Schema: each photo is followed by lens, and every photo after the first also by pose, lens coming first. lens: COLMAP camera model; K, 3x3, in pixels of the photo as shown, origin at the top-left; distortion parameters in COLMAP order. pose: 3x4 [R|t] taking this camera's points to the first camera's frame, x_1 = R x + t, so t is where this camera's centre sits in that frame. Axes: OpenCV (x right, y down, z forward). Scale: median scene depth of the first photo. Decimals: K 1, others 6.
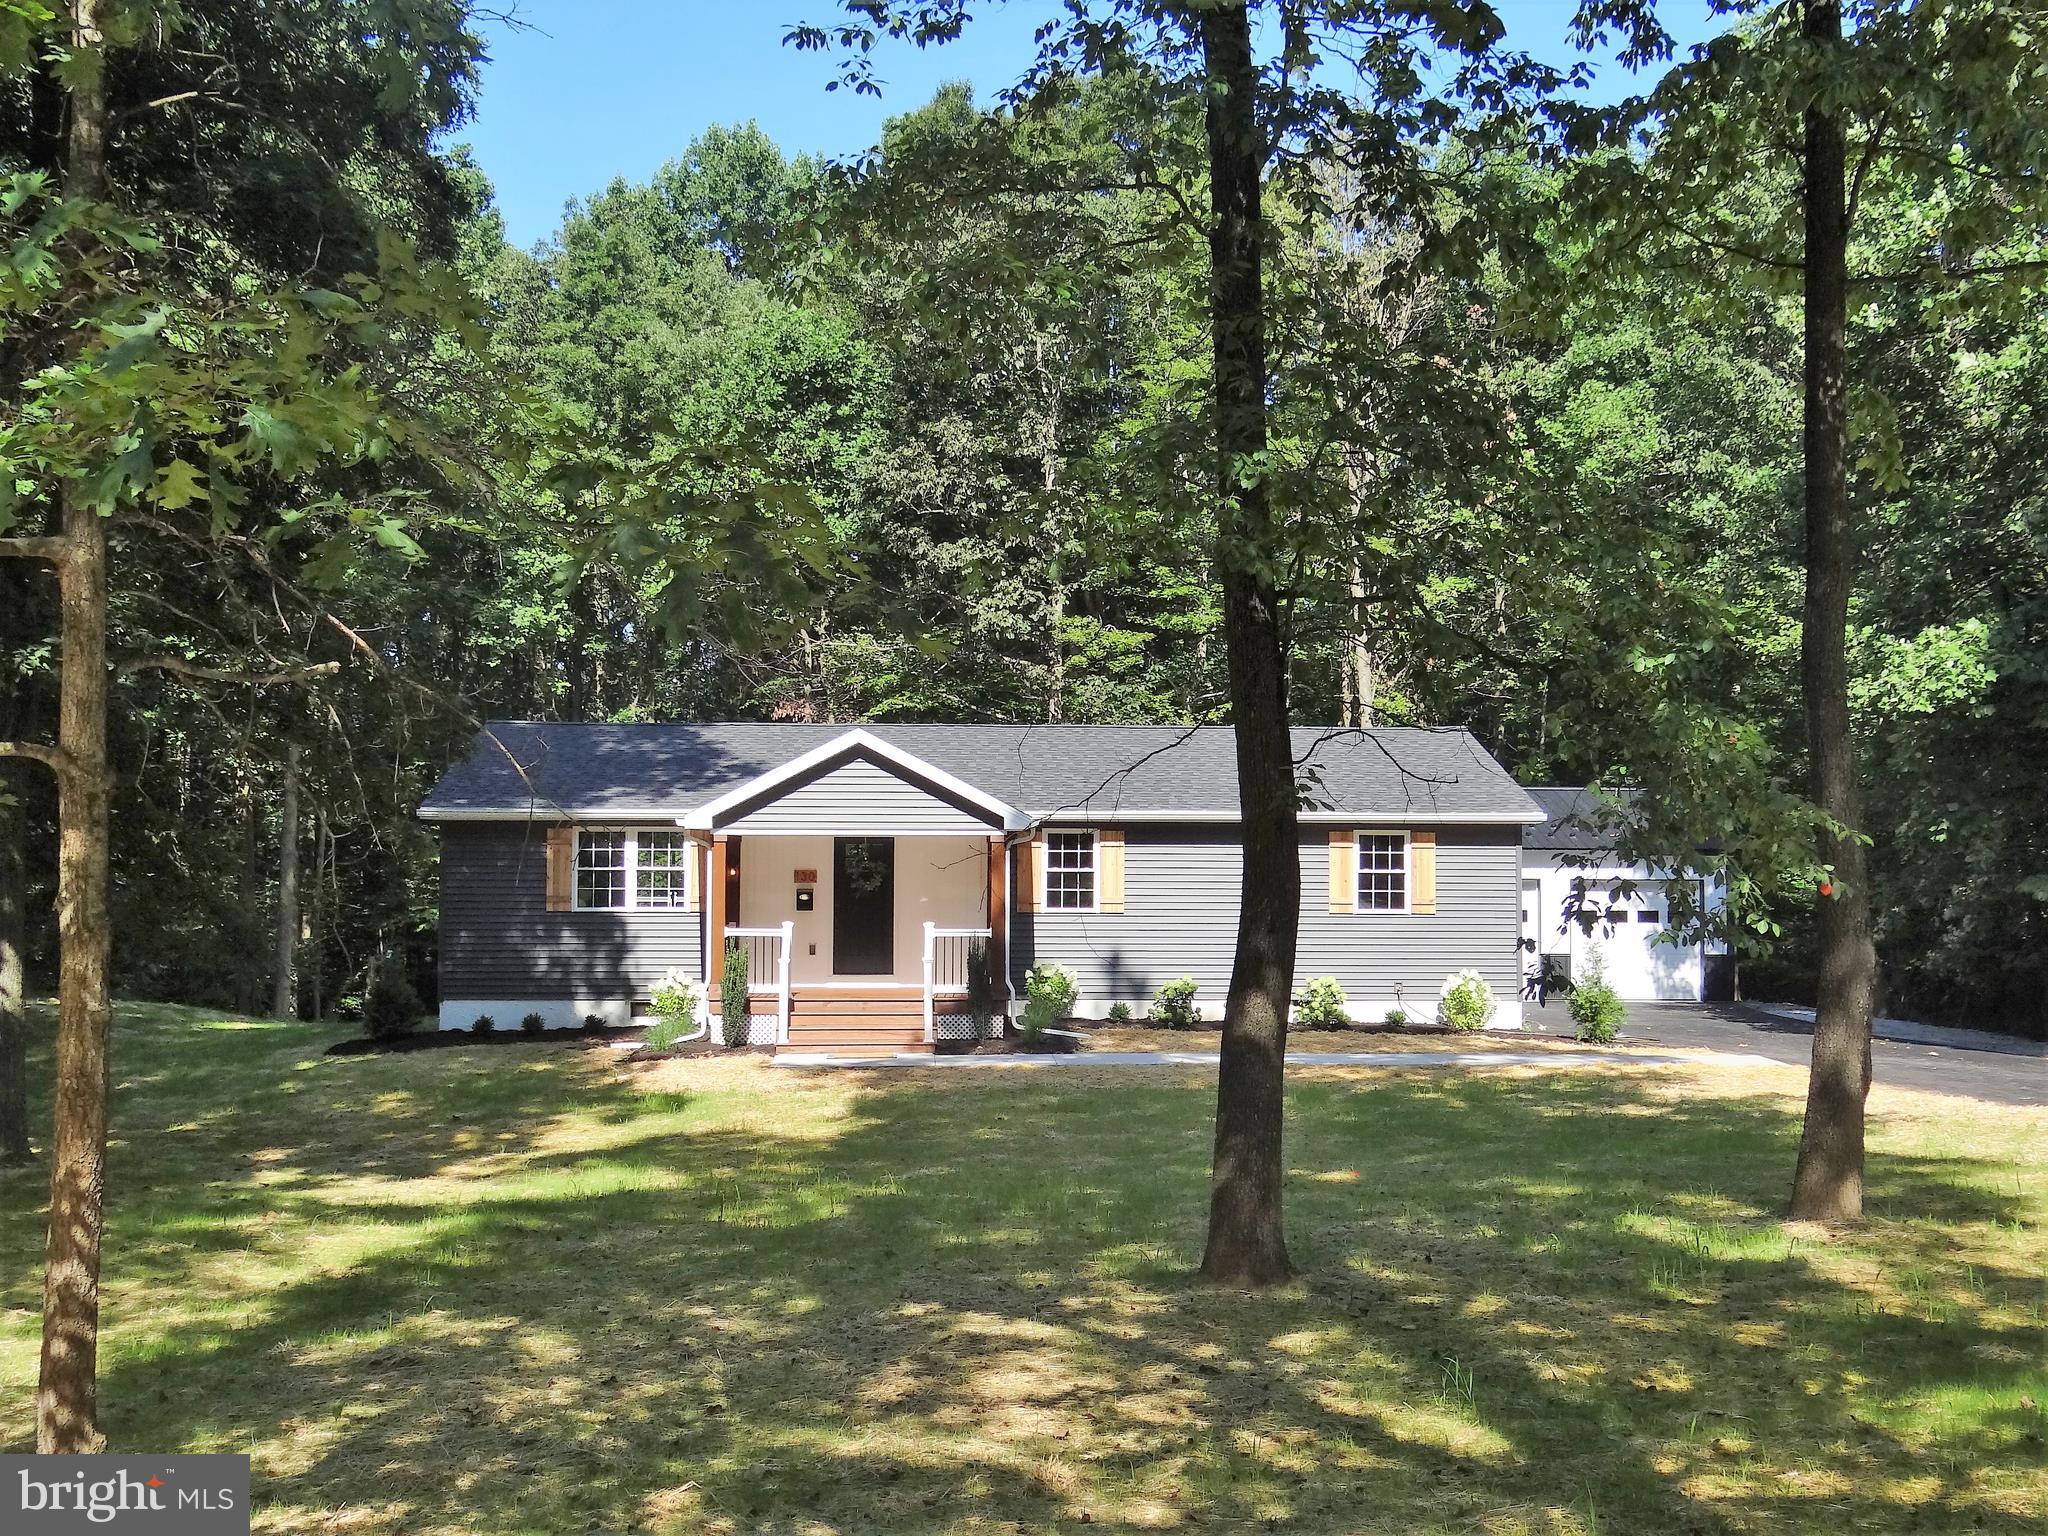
lens RADIAL K [[2073.8, 0, 1021.3], [0, 2073.8, 802.2], [0, 0, 1]] dist [-0.004209, -0.008129]
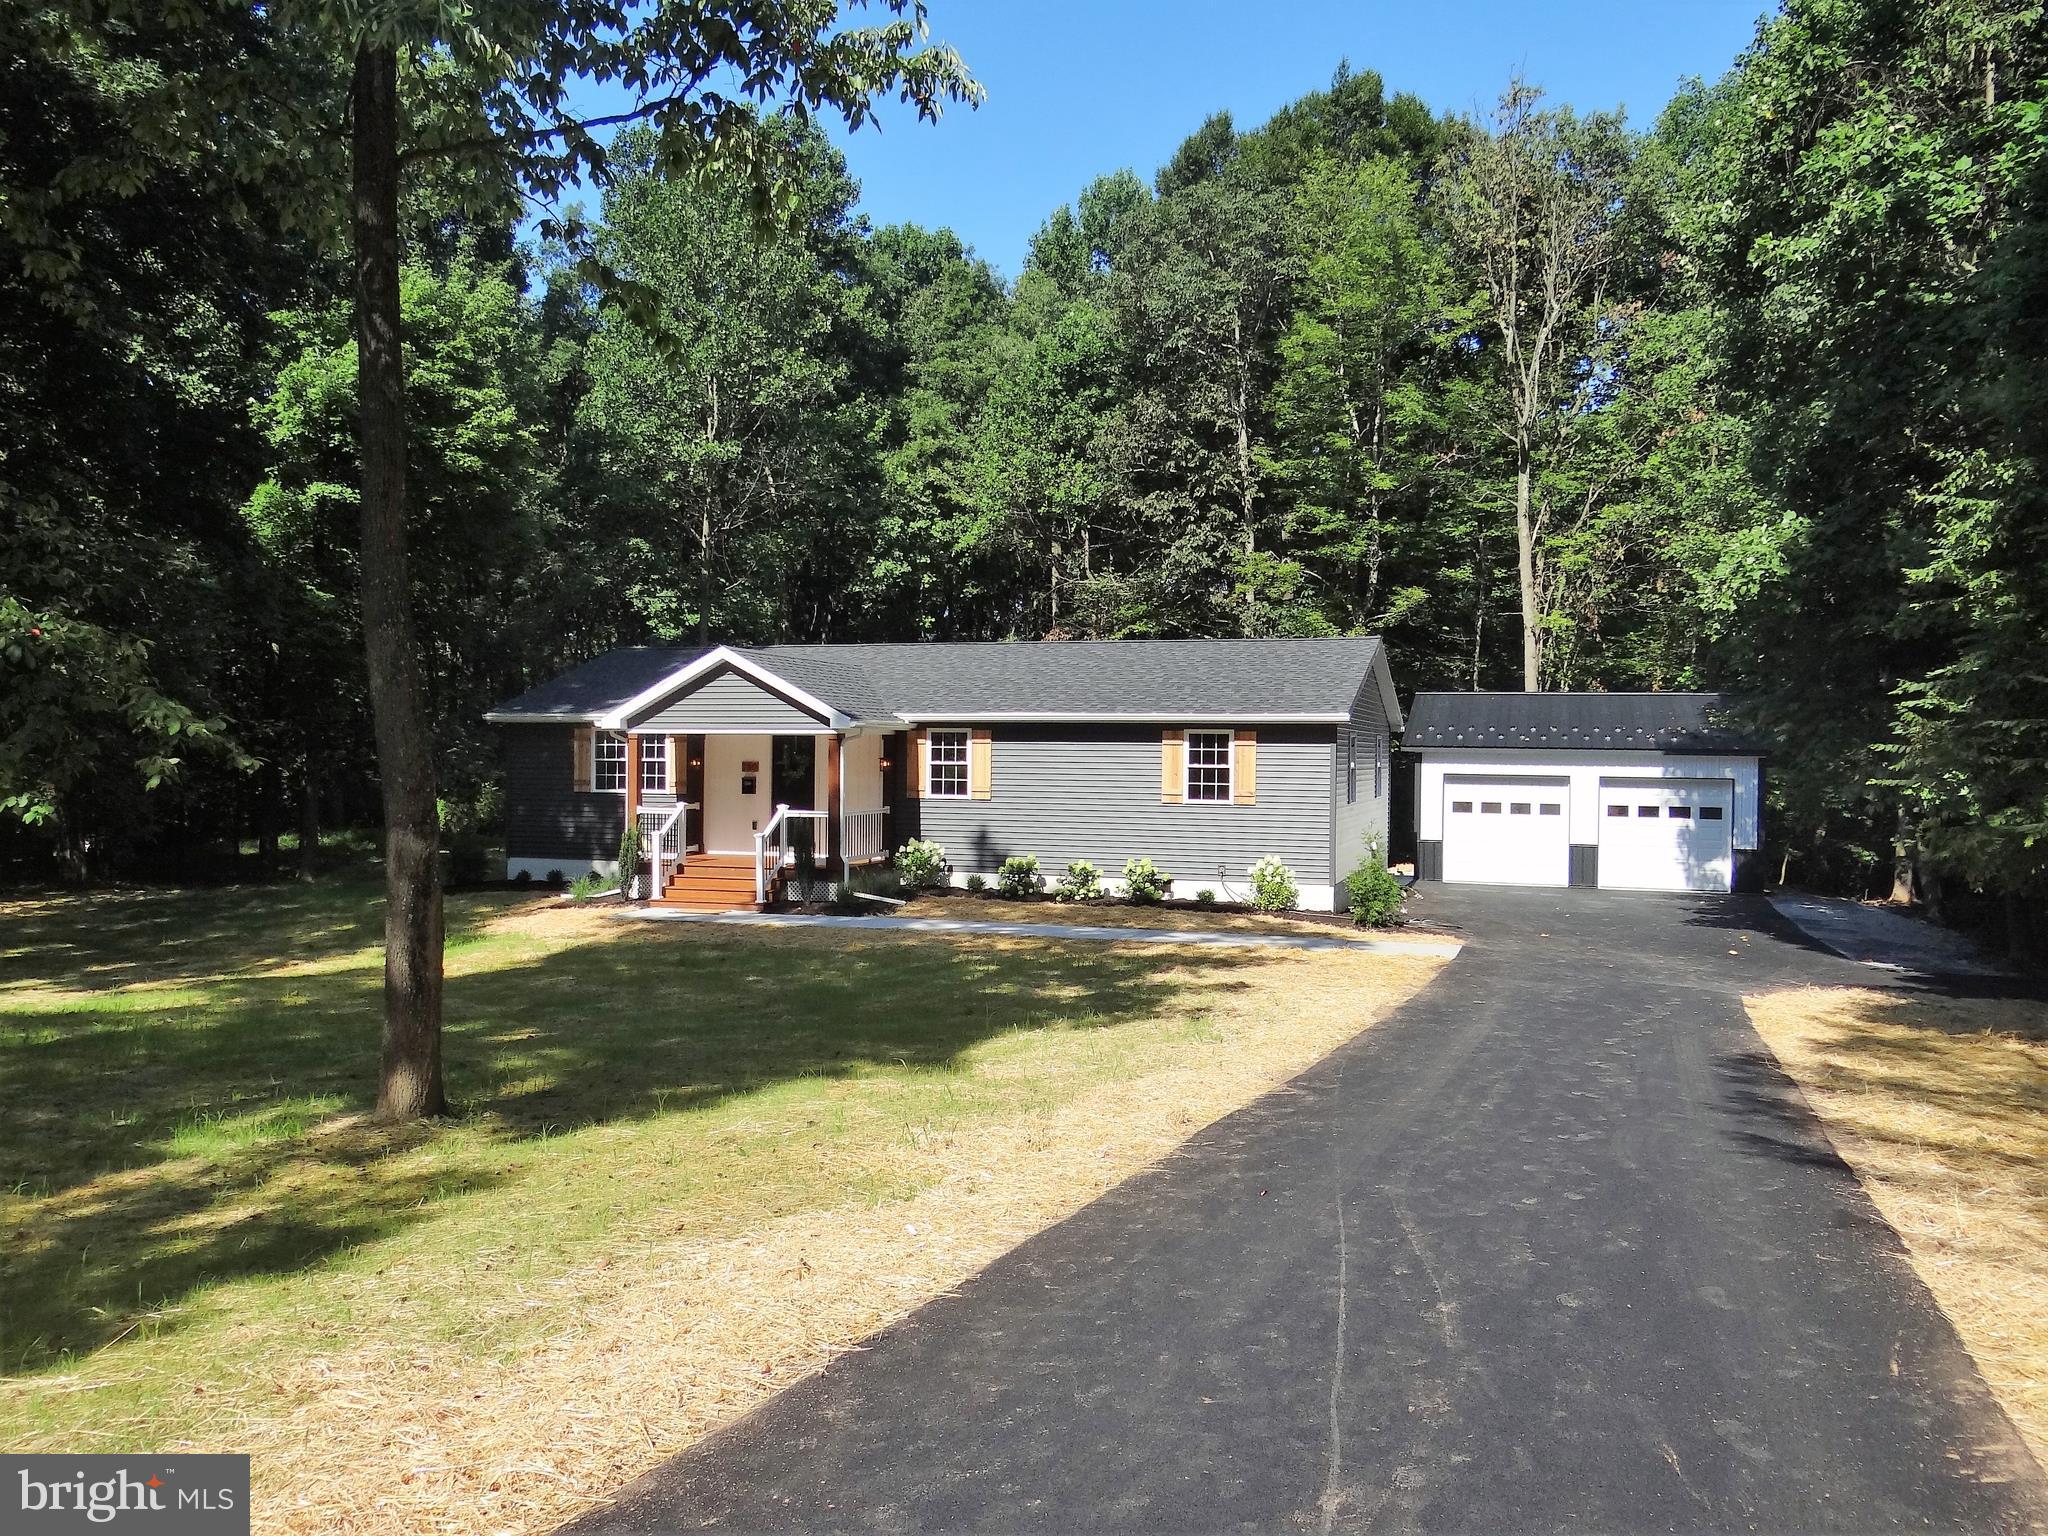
lens RADIAL K [[1587.3, 0, 1030.2], [0, 1587.3, 771.0], [0, 0, 1]] dist [-0.008598, 0.007591]
pose [[0.934387, 0.008351, -0.356161, 0.391450], [0.004737, 0.999346, 0.035859, 0.004804], [0.356227, -0.035194, 0.933736, 0.165818]]
